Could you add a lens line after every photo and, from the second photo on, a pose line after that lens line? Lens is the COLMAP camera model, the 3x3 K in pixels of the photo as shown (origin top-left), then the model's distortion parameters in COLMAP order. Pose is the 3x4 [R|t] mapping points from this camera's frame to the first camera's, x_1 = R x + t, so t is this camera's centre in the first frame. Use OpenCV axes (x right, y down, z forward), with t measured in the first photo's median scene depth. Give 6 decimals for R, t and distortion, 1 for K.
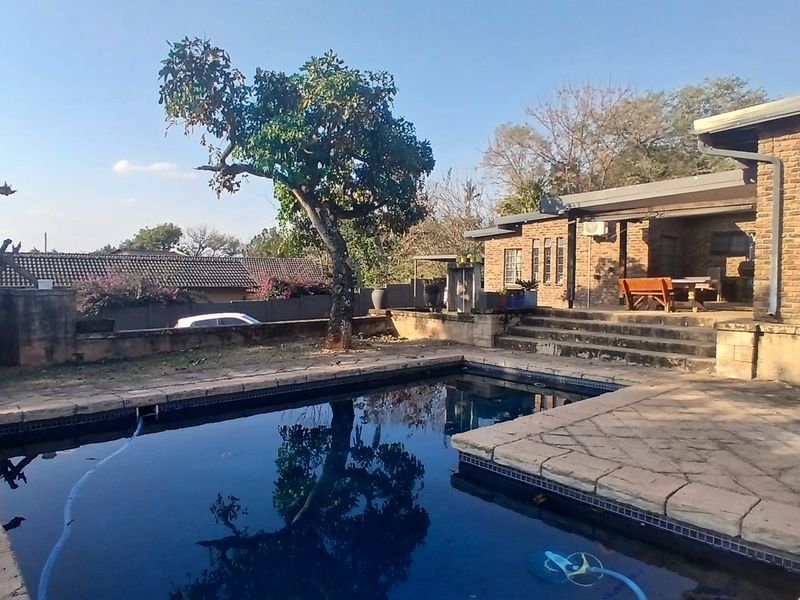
lens RADIAL K [[519.0, 0, 400.1], [0, 519.0, 298.7], [0, 0, 1]] dist [-0.042550, -0.002655]
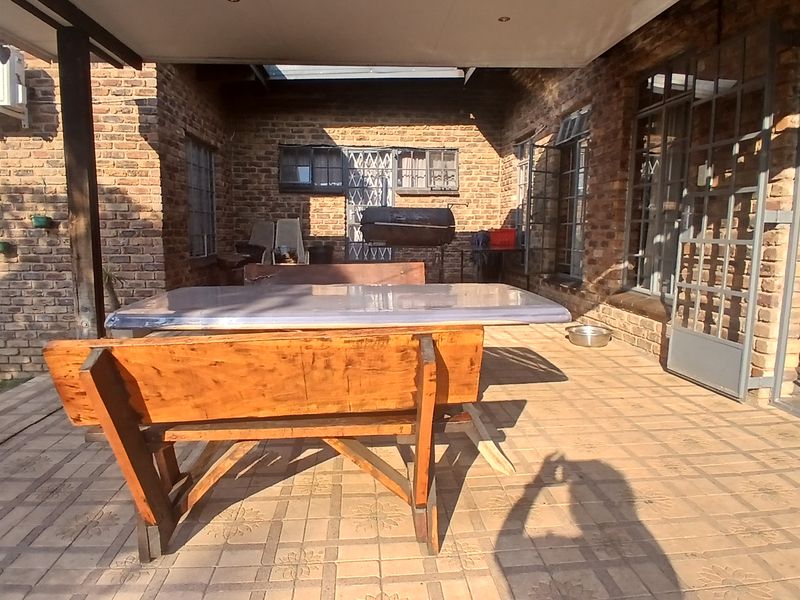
lens RADIAL K [[519.0, 0, 400.1], [0, 519.0, 298.7], [0, 0, 1]] dist [-0.042550, -0.002655]
pose [[0.584413, -0.110465, 0.803903, 0.283736], [0.028202, 0.992857, 0.115927, -0.041268], [-0.810966, -0.045077, 0.583354, 0.646998]]
